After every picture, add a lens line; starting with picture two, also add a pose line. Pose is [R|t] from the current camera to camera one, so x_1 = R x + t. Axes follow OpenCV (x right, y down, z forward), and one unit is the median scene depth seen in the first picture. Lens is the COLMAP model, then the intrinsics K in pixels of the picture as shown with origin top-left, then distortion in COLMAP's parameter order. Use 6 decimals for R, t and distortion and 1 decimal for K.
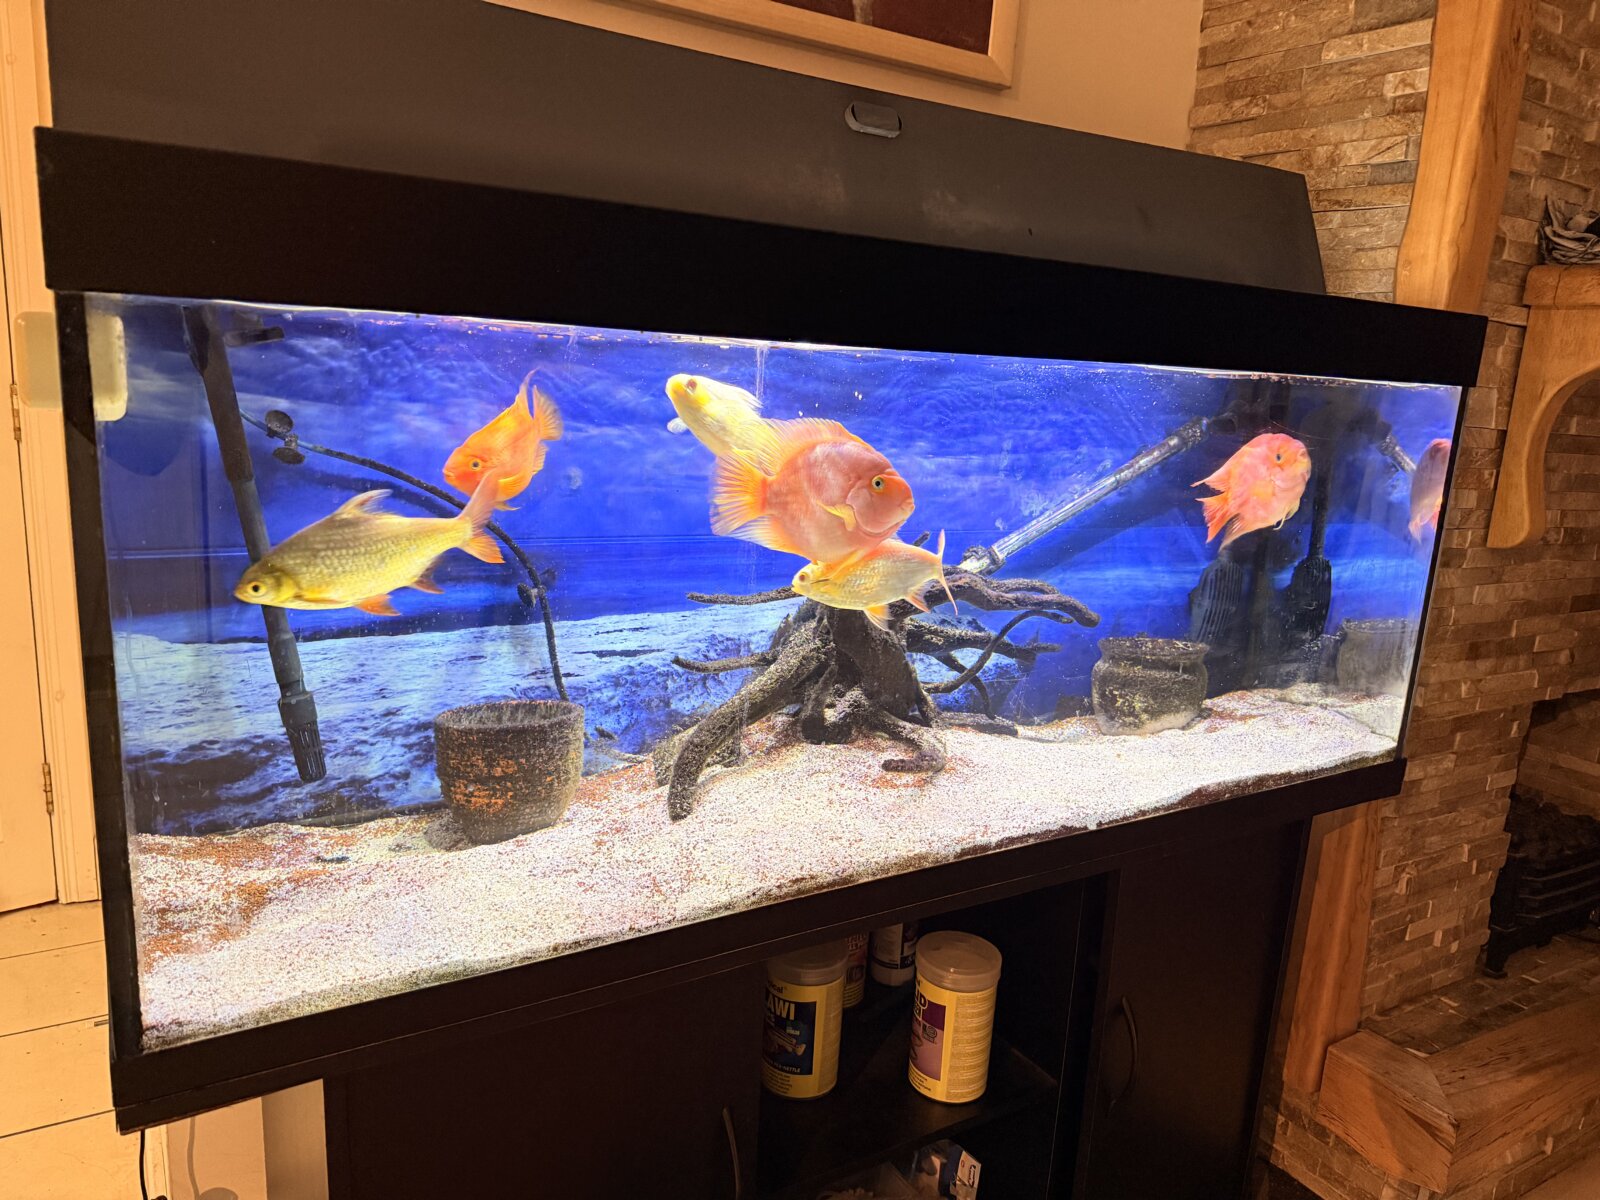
lens RADIAL K [[1117.2, 0, 800.0], [0, 1117.2, 600.0], [0, 0, 1]] dist [-0.103722, 0.061137]
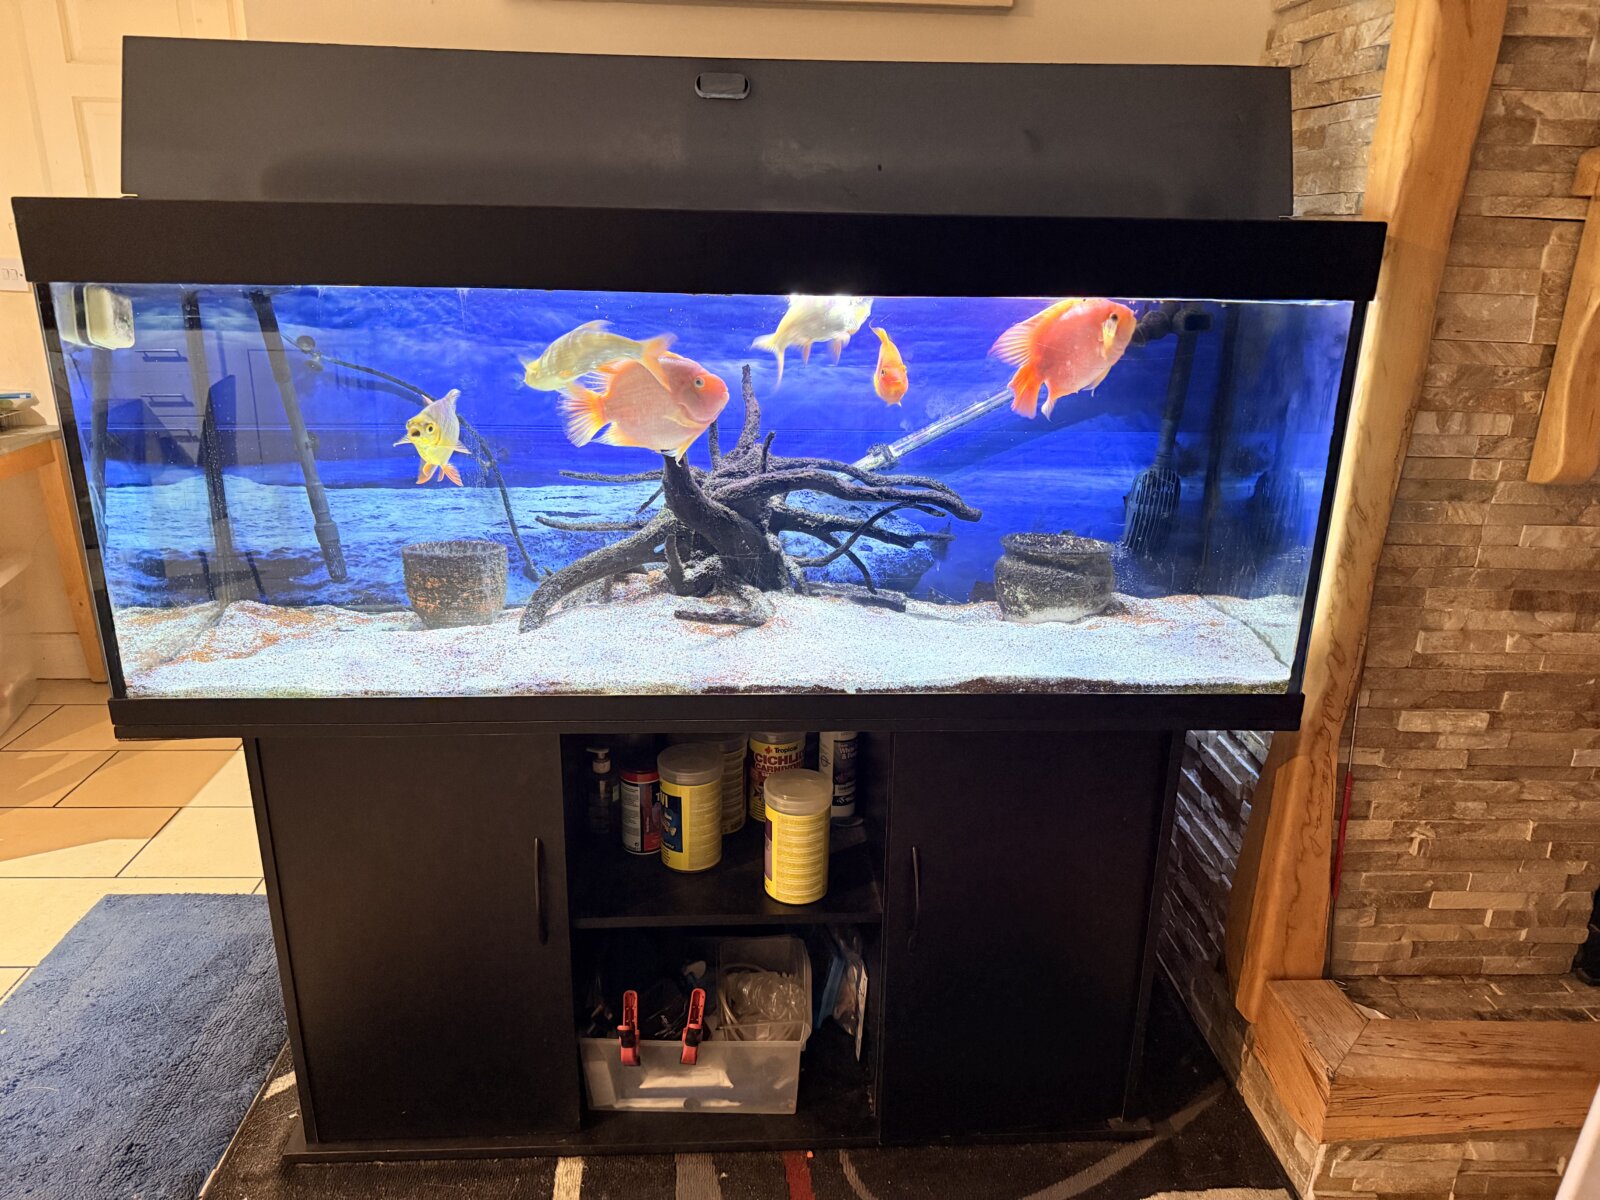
lens RADIAL K [[1117.2, 0, 800.0], [0, 1117.2, 600.0], [0, 0, 1]] dist [-0.103722, 0.061137]
pose [[0.884665, 0.109931, -0.453082, 0.704485], [-0.064730, 0.991353, 0.114143, -0.020902], [0.461713, -0.071650, 0.884131, -0.059504]]
